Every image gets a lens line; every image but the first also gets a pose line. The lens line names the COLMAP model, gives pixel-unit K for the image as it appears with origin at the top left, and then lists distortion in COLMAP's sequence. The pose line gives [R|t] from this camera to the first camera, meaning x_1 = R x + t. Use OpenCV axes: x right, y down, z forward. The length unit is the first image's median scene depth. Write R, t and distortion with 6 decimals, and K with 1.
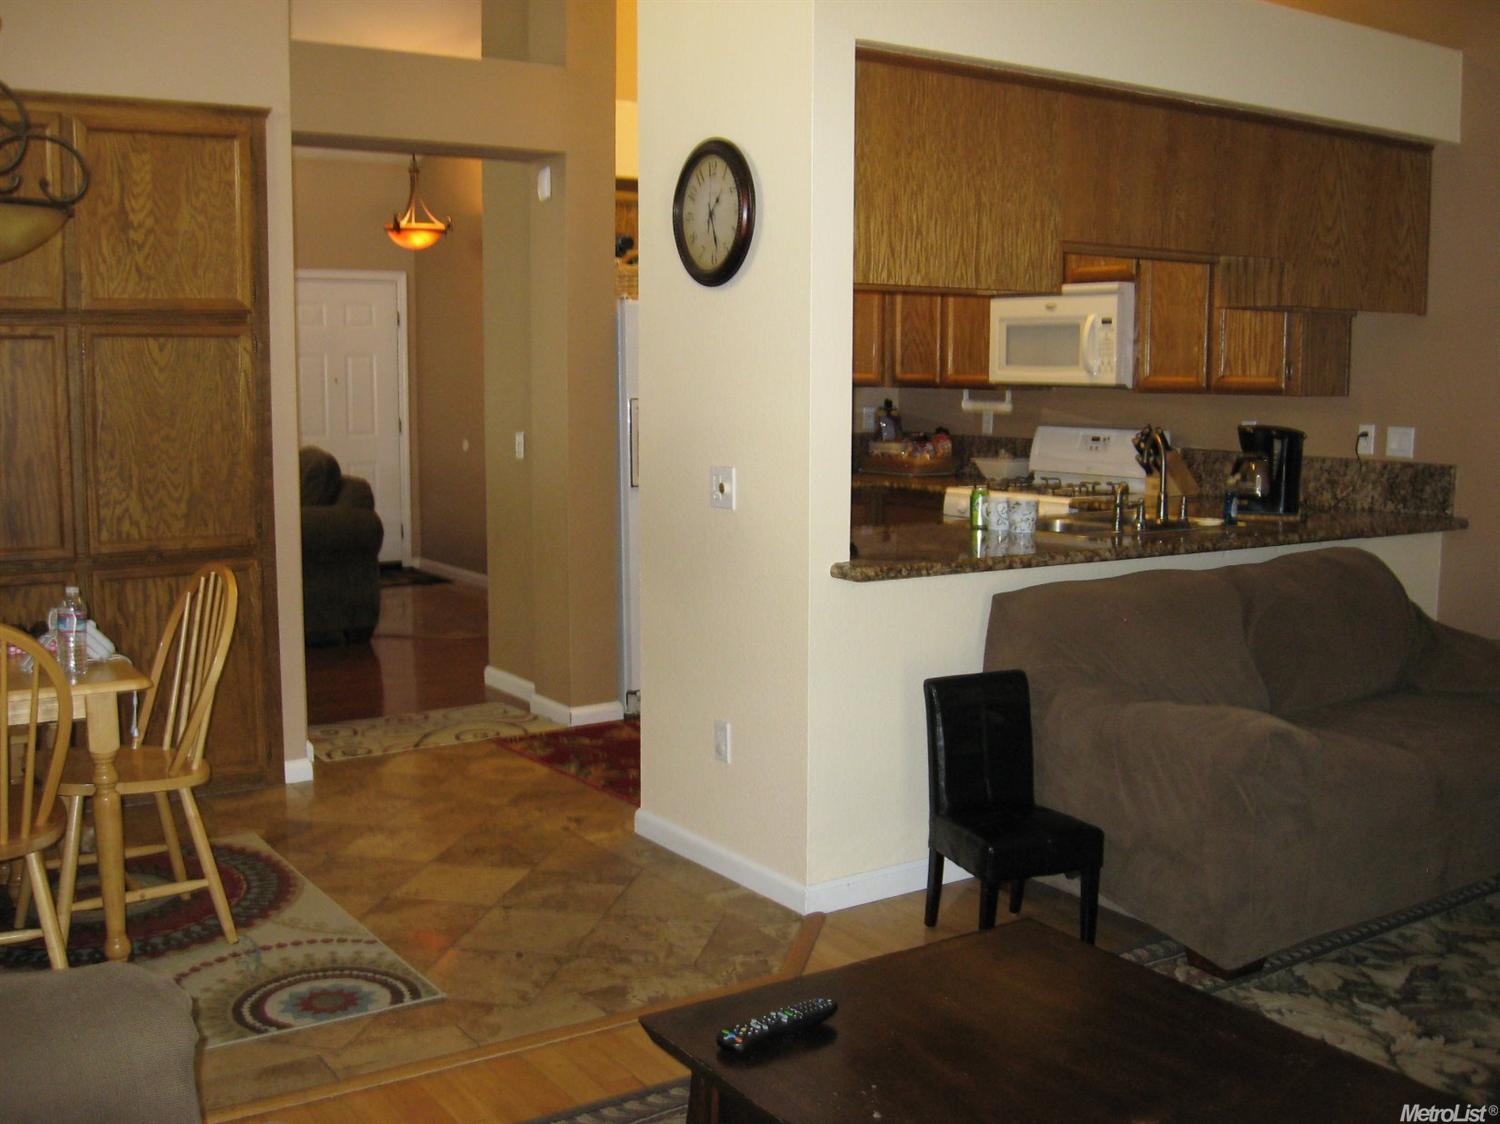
lens RADIAL K [[1558.6, 0, 750.0], [0, 1558.6, 562.0], [0, 0, 1]] dist [-0.181142, 0.202294]
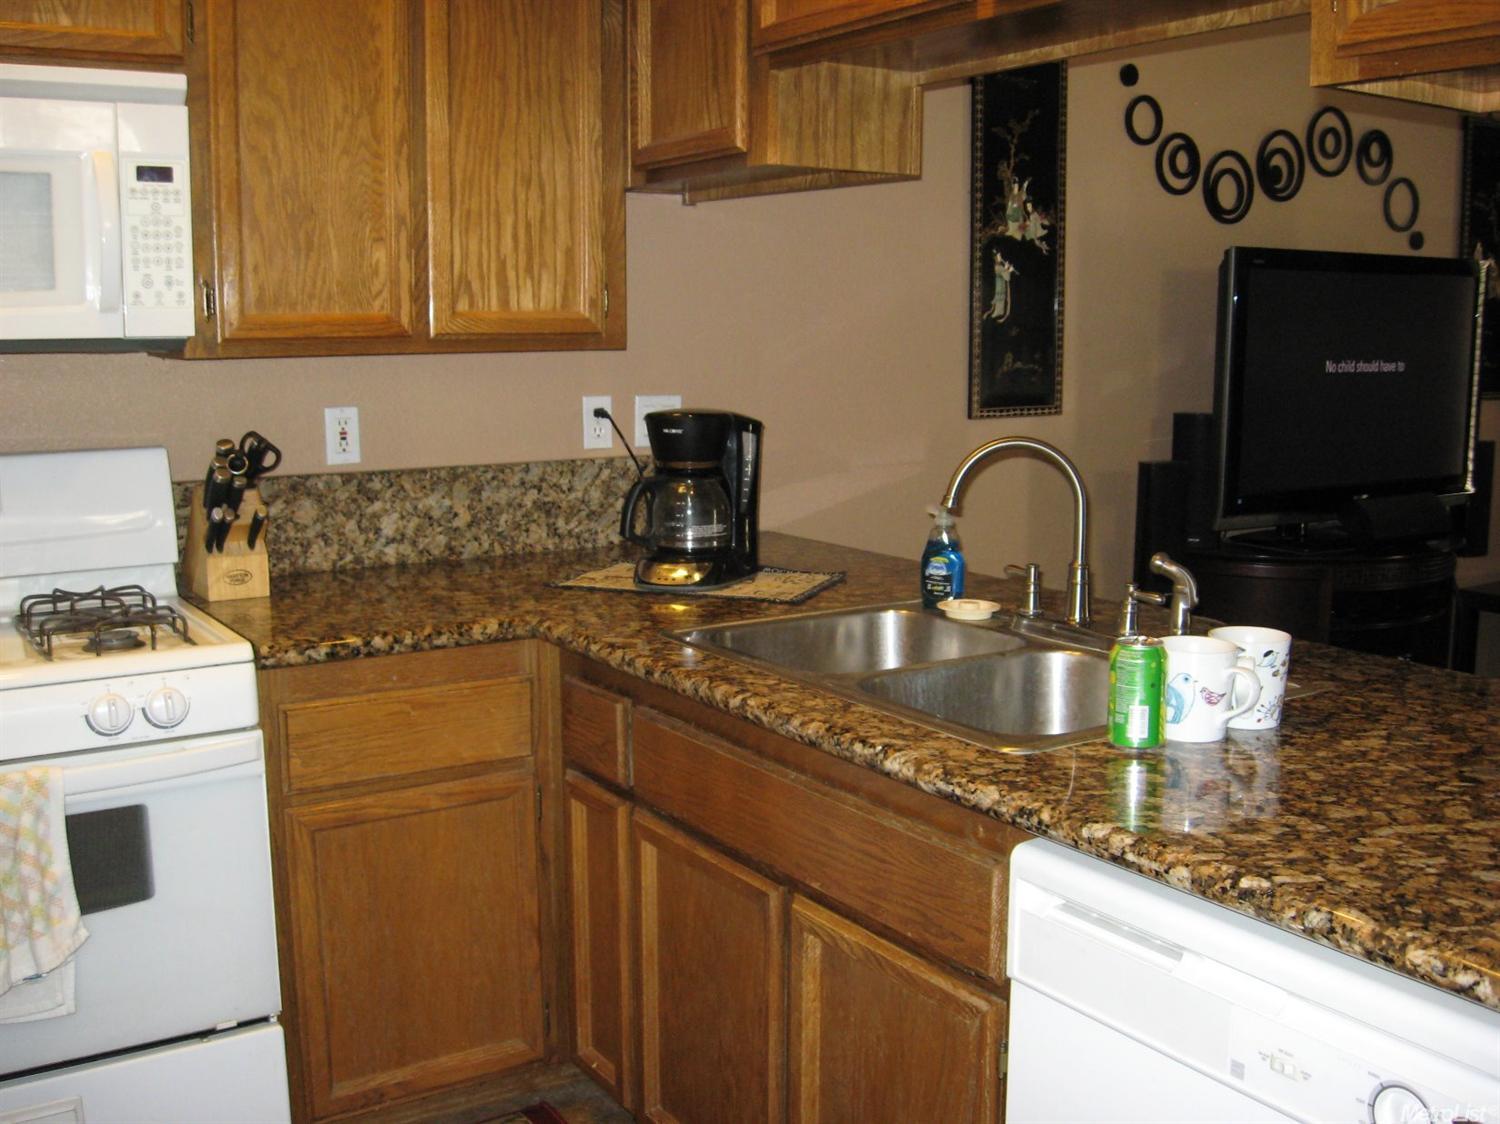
lens RADIAL K [[1558.6, 0, 750.0], [0, 1558.6, 562.0], [0, 0, 1]] dist [-0.181142, 0.202294]
pose [[0.015557, -0.155989, 0.987636, -0.154416], [0.120734, 0.980821, 0.153011, -0.101439], [-0.992563, 0.116861, 0.034092, 0.851839]]
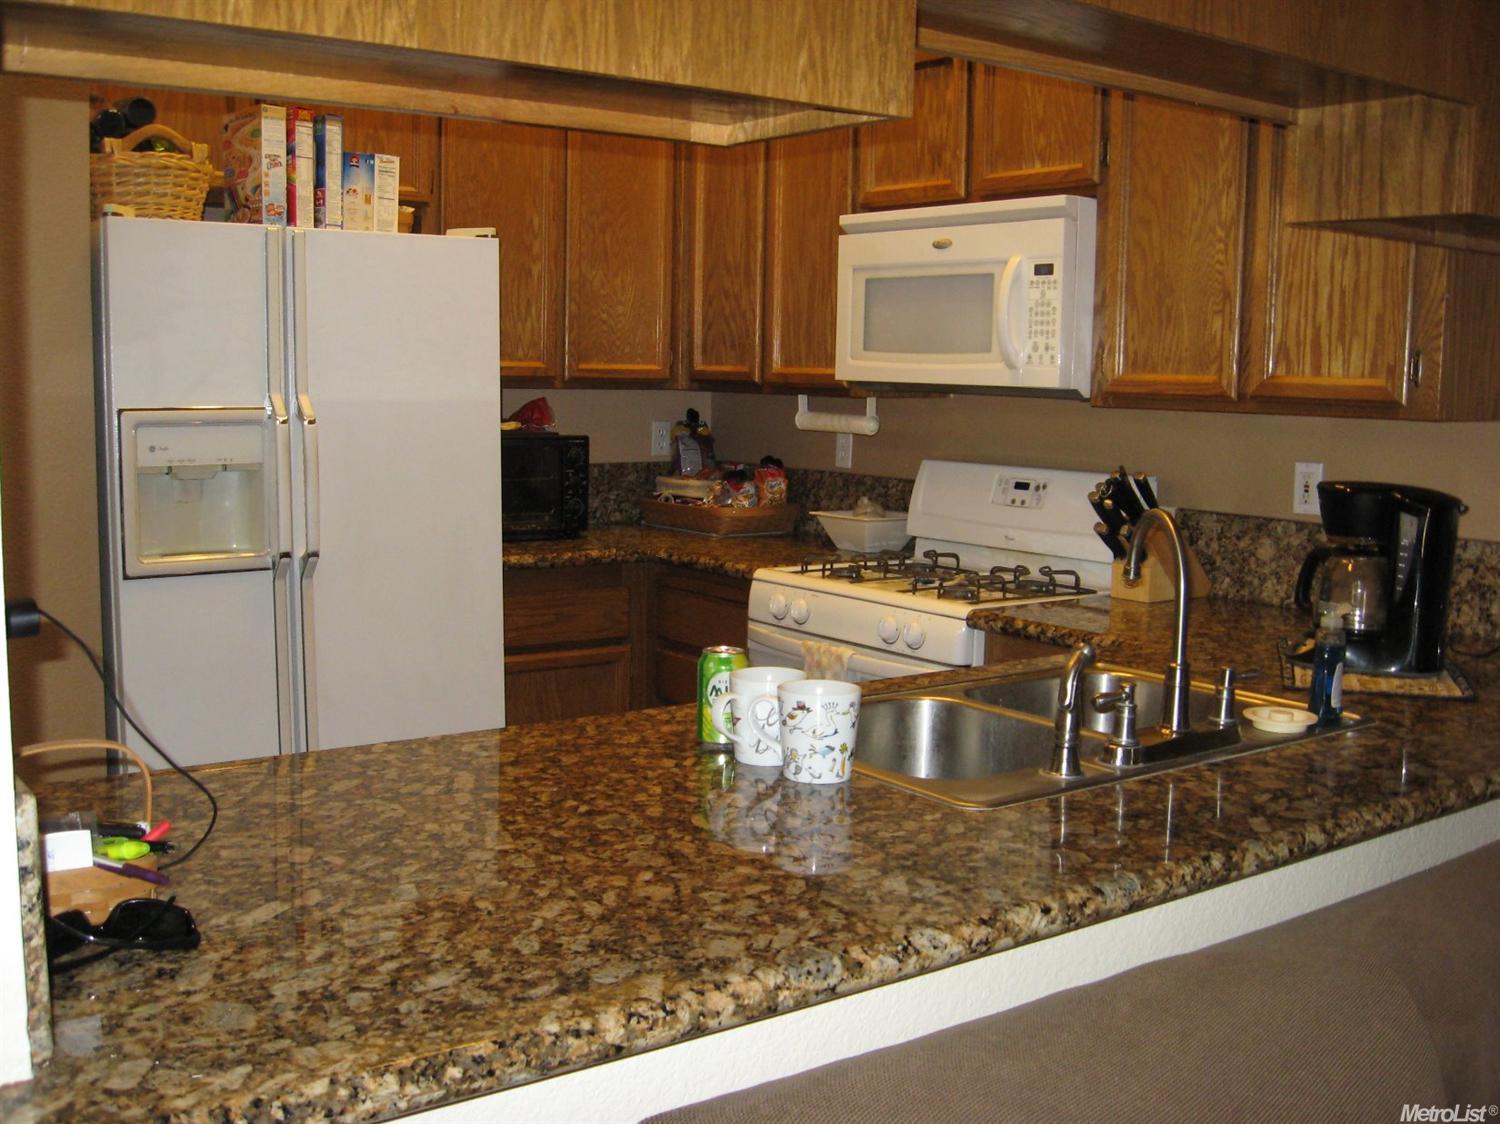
lens RADIAL K [[1558.6, 0, 750.0], [0, 1558.6, 562.0], [0, 0, 1]] dist [-0.181142, 0.202294]
pose [[0.999021, 0.010148, 0.043061, 0.108946], [-0.010196, 0.999948, 0.000886, -0.055312], [-0.043050, -0.001324, 0.999072, 0.474543]]
